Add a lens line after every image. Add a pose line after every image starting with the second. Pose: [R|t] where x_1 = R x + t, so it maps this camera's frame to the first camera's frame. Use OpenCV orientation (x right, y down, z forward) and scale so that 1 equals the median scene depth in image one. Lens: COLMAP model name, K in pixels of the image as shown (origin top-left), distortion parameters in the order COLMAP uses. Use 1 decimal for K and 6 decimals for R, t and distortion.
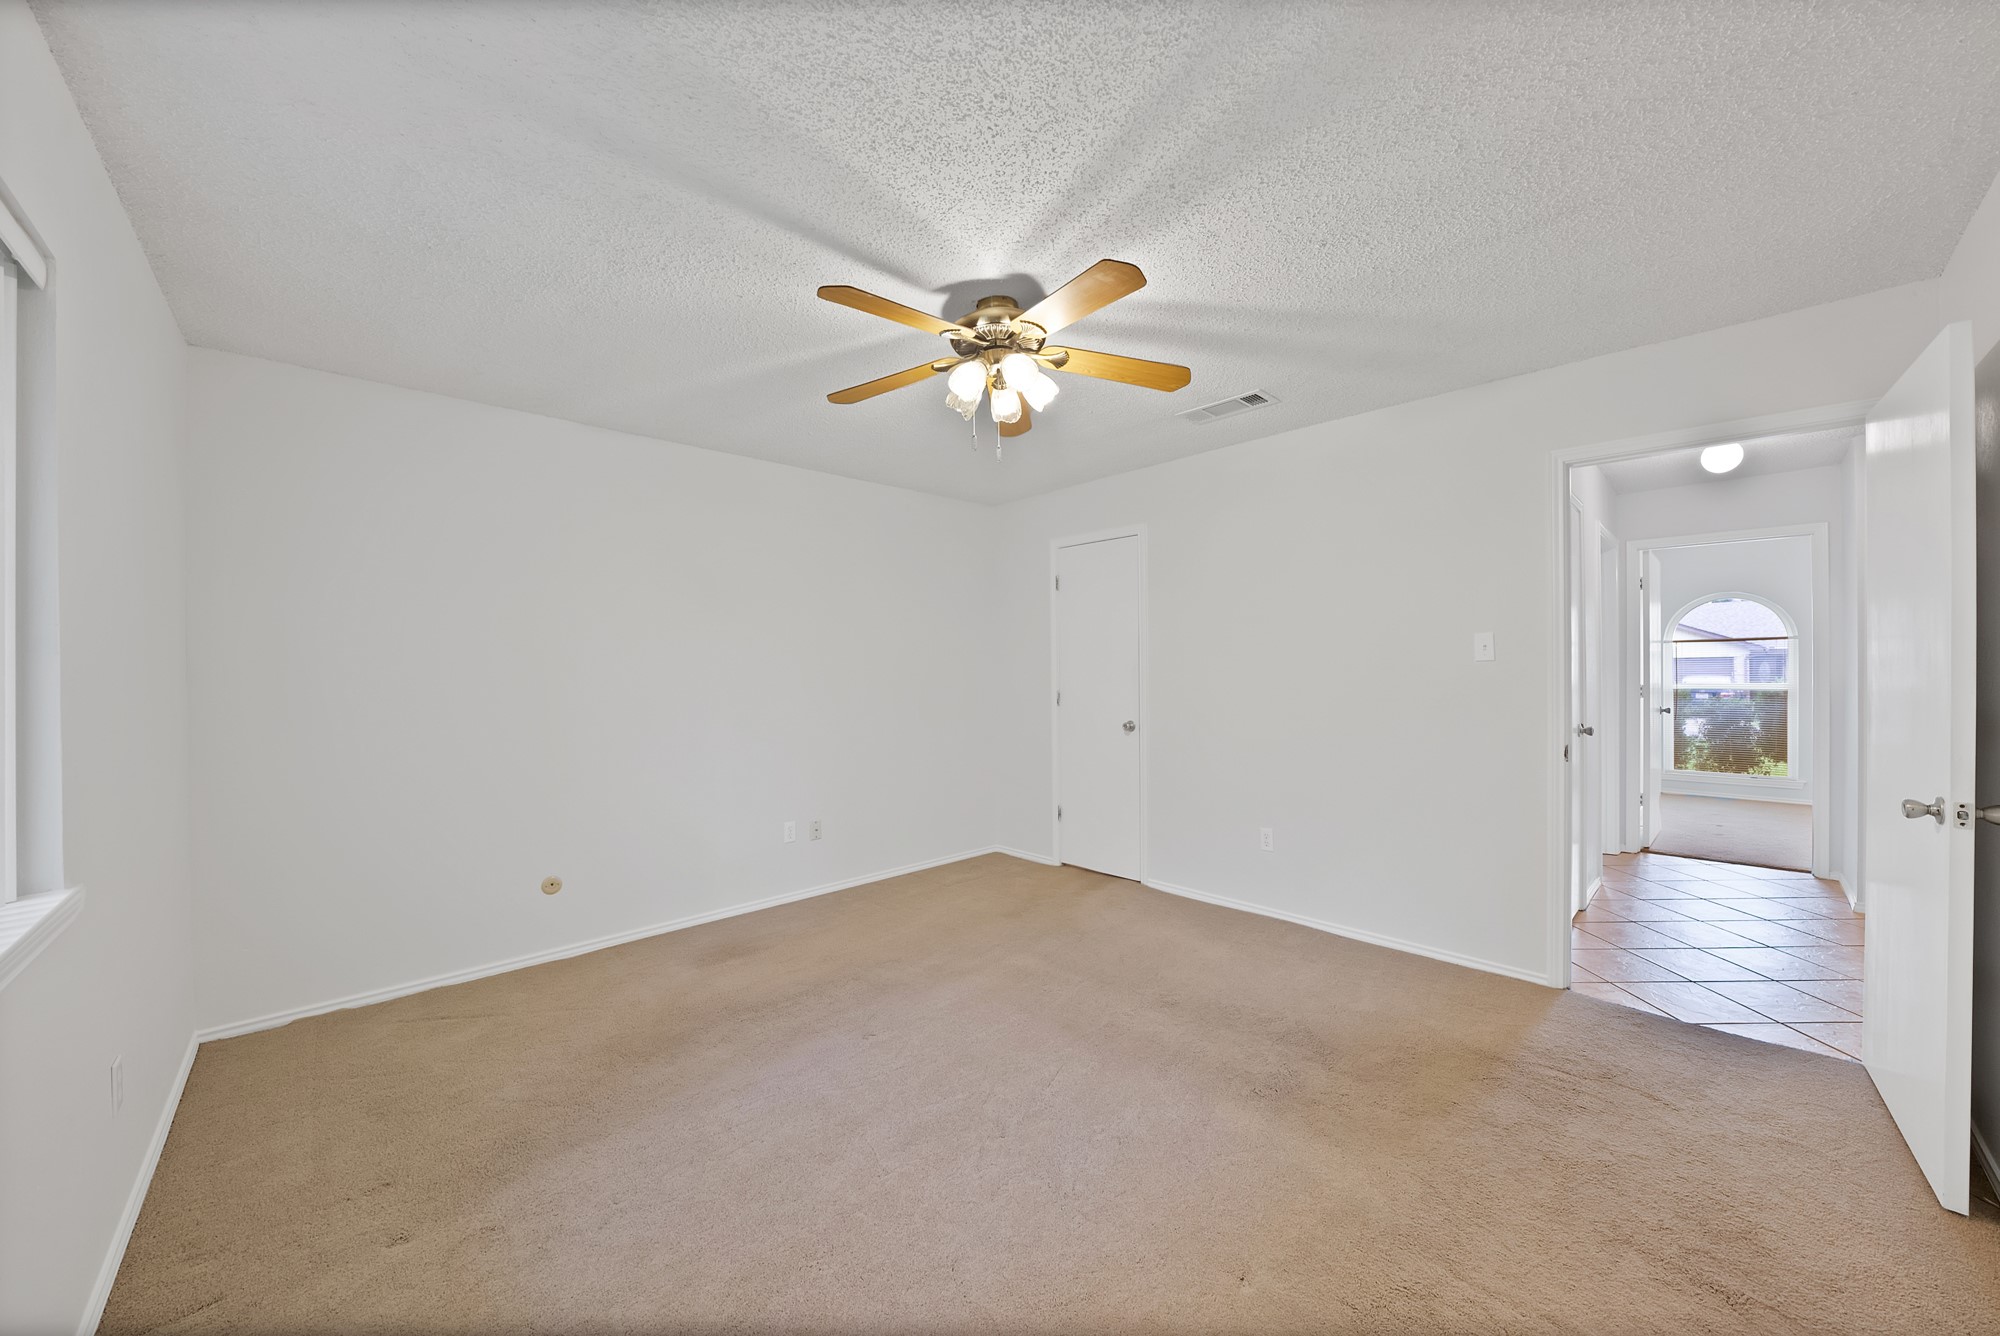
lens RADIAL K [[713.2, 0, 1012.2], [0, 713.2, 668.4], [0, 0, 1]] dist [-0.020551, 0.001480]
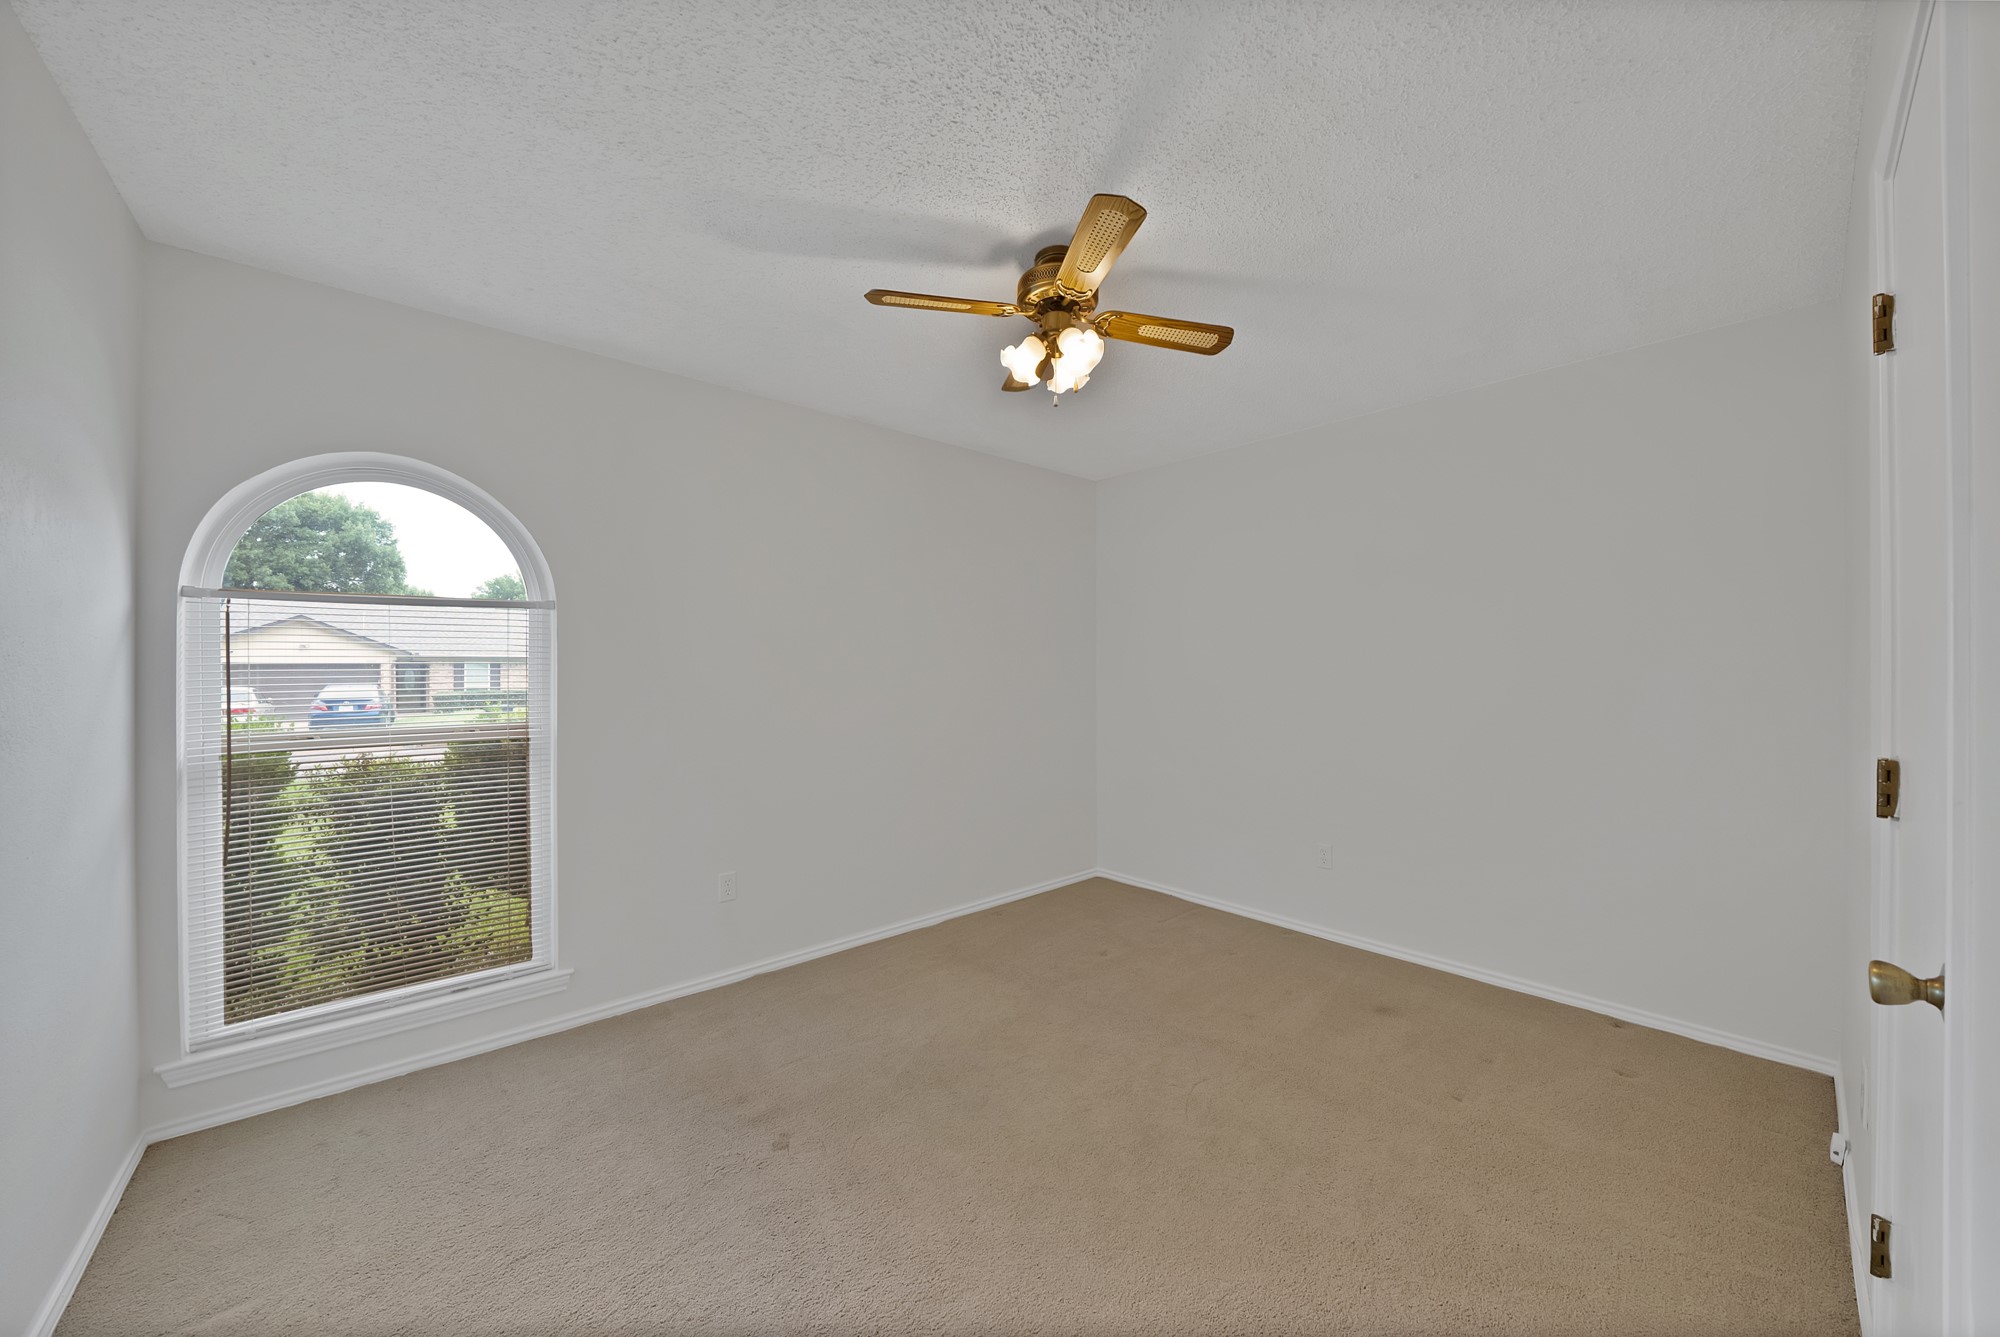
lens RADIAL K [[713.2, 0, 1007.8], [0, 713.2, 668.1], [0, 0, 1]] dist [-0.020551, 0.001480]
pose [[0.038587, 0.008146, 0.999222, 0.616651], [0.001516, 0.999965, -0.008211, -0.006948], [-0.999254, 0.001832, 0.038573, 0.610476]]
